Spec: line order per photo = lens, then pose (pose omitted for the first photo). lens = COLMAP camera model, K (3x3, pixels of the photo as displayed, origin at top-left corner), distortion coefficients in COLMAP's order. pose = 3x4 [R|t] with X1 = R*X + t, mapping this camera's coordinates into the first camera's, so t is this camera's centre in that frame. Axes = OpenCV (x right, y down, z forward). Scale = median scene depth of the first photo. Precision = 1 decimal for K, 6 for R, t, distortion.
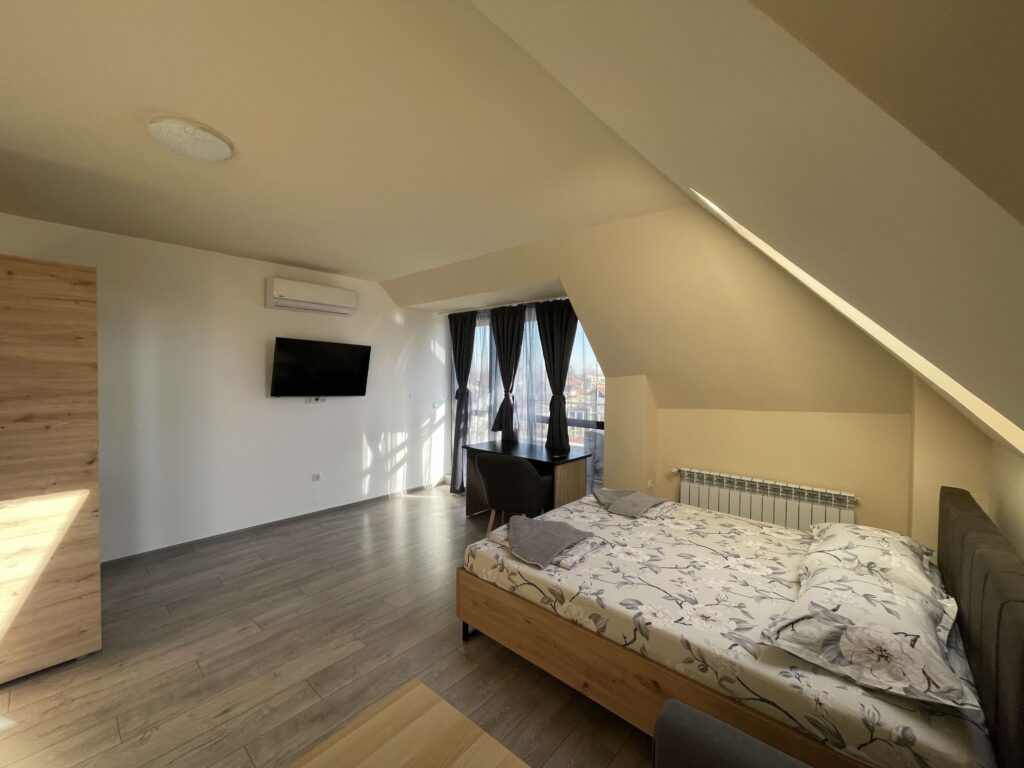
lens RADIAL K [[411.9, 0, 512.0], [0, 411.9, 384.0], [0, 0, 1]] dist [-0.000200, -0.000015]
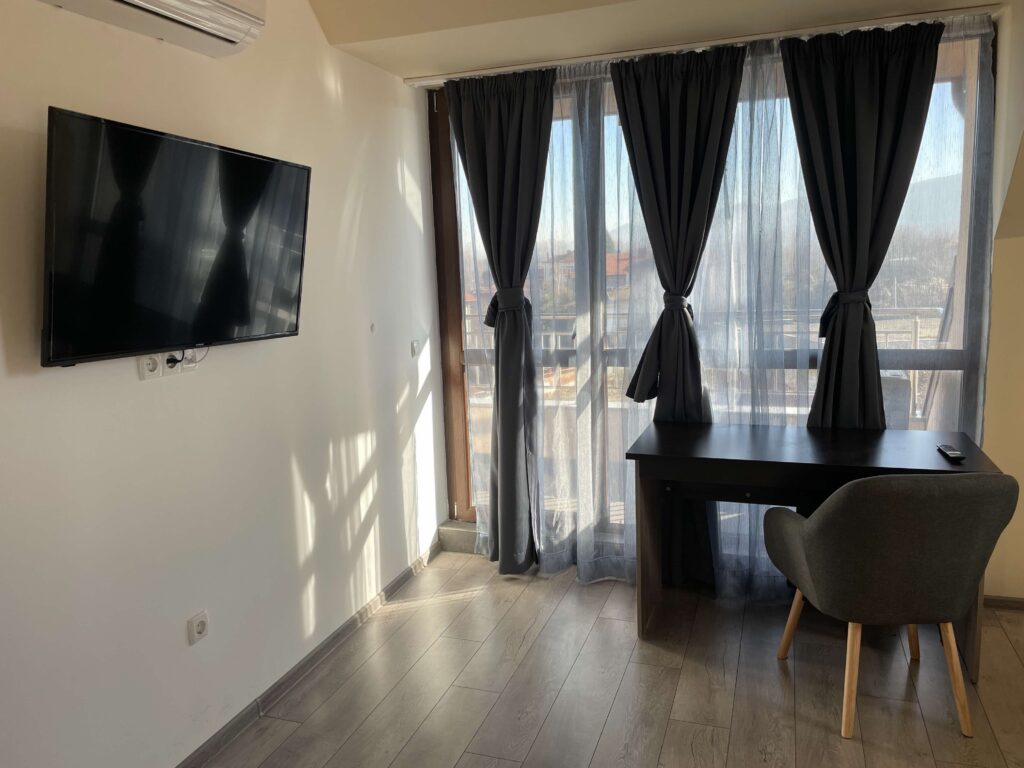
lens RADIAL K [[764.4, 0, 512.0], [0, 764.4, 384.0], [0, 0, 1]] dist [0.075863, -0.000525]
pose [[0.925608, -0.101266, 0.364684, -0.410655], [0.052846, 0.988682, 0.140407, -0.007402], [-0.374775, -0.110690, 0.920484, 0.394423]]
